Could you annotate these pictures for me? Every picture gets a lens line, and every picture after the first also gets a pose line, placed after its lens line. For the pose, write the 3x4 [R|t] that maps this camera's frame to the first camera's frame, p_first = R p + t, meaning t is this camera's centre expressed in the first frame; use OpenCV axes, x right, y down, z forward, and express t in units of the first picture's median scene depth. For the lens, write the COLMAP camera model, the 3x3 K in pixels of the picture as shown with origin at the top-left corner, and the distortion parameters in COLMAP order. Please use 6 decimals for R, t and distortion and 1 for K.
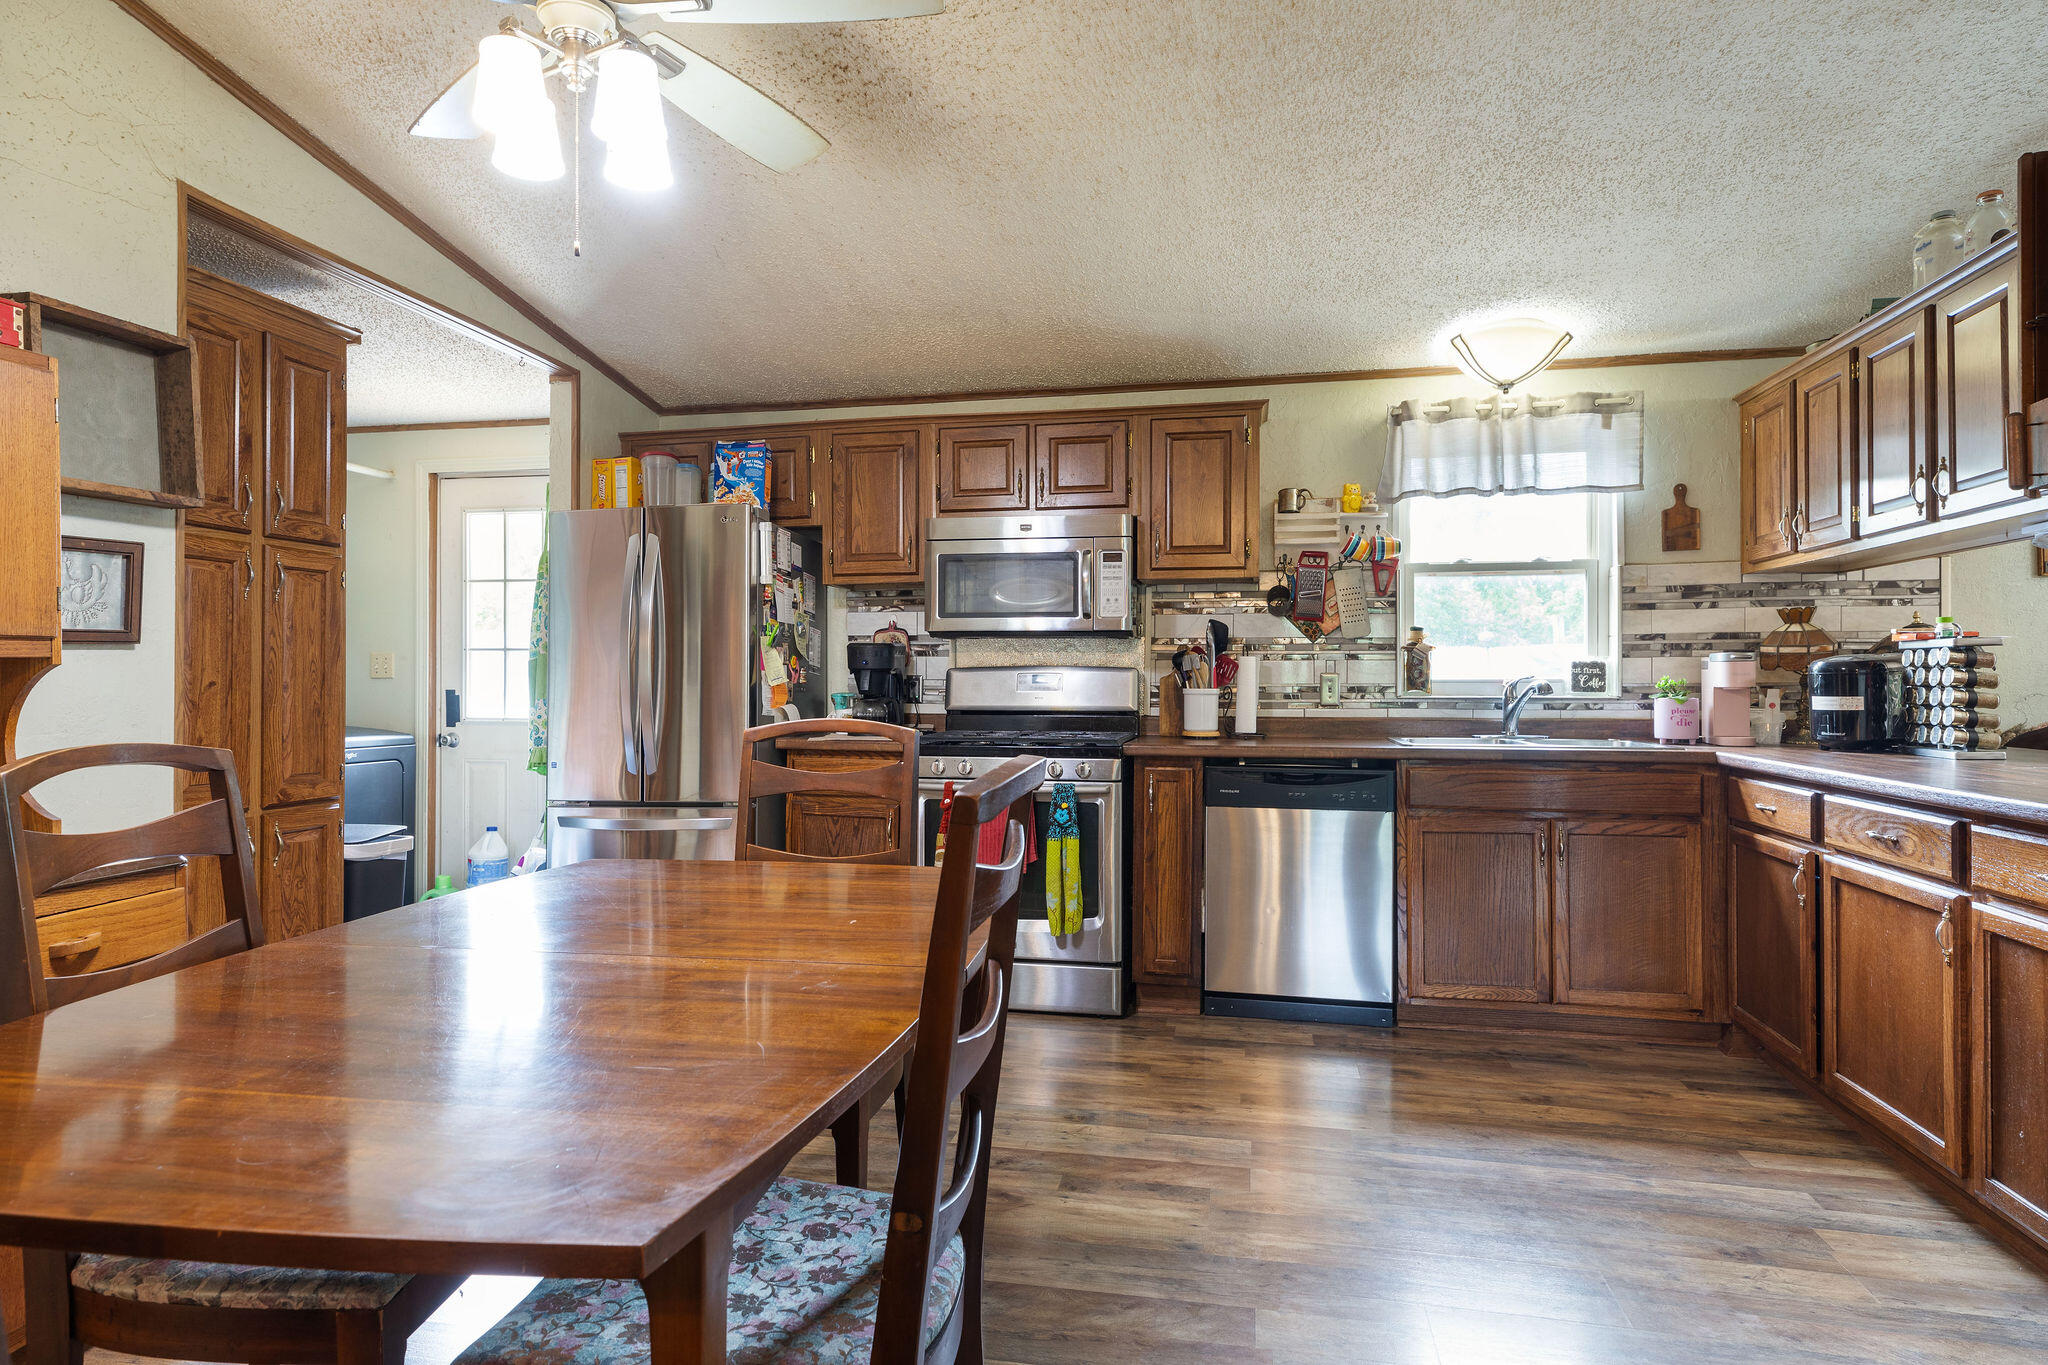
lens RADIAL K [[1139.2, 0, 1015.6], [0, 1139.2, 676.3], [0, 0, 1]] dist [0.000606, 0.000042]
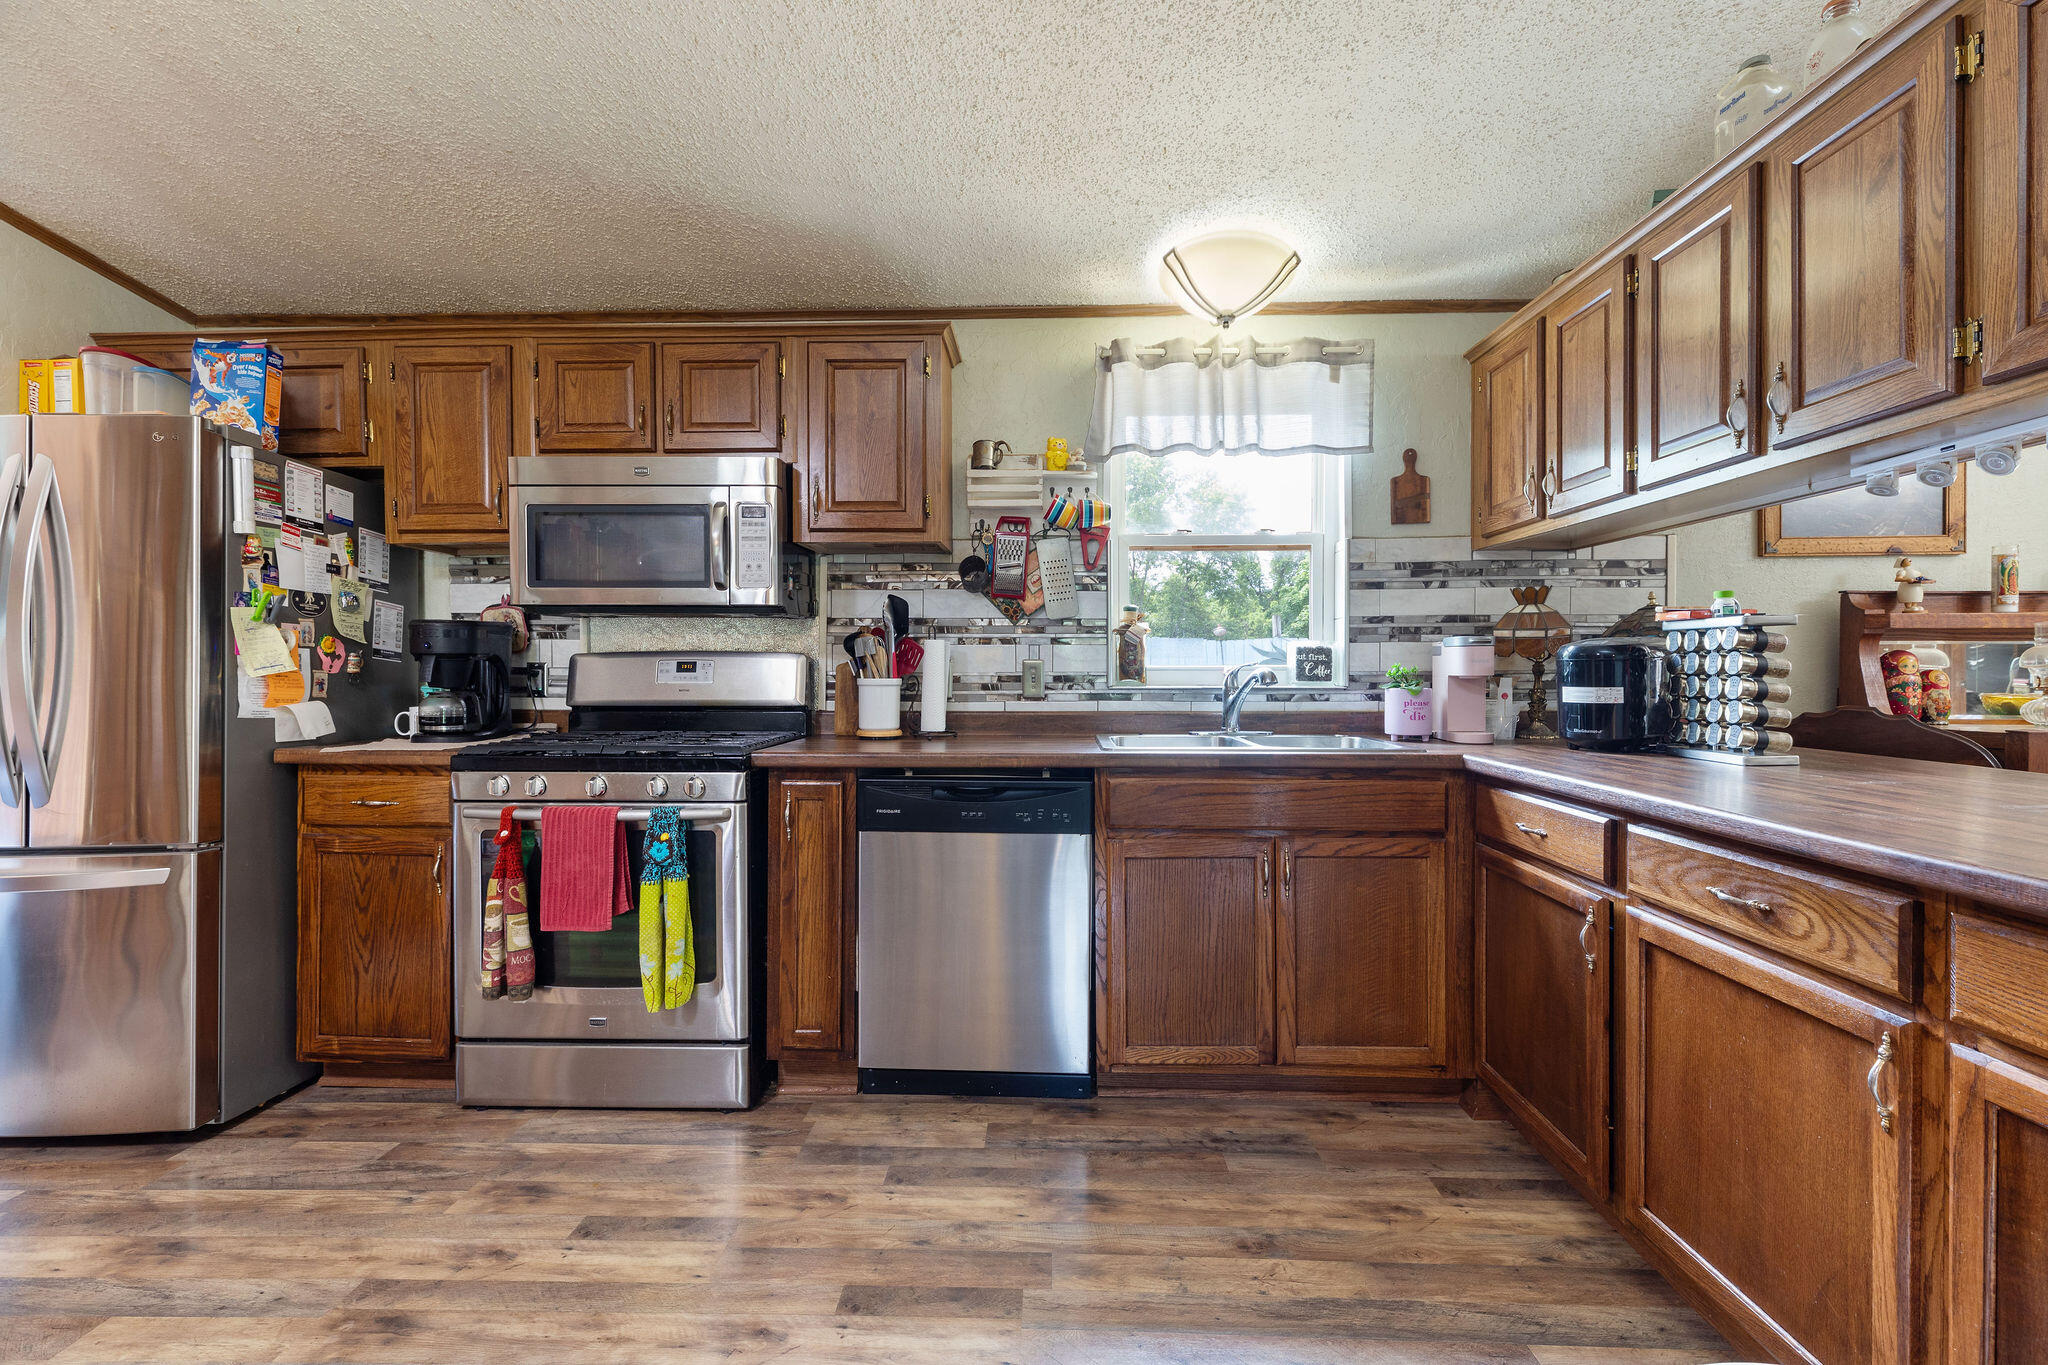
lens RADIAL K [[922.3, 0, 1030.4], [0, 922.3, 677.1], [0, 0, 1]] dist [-0.000812, -0.000728]
pose [[0.982751, -0.002840, 0.184912, 0.164617], [0.000409, 0.999913, 0.013180, 0.001154], [-0.184934, -0.012877, 0.982667, 0.360701]]
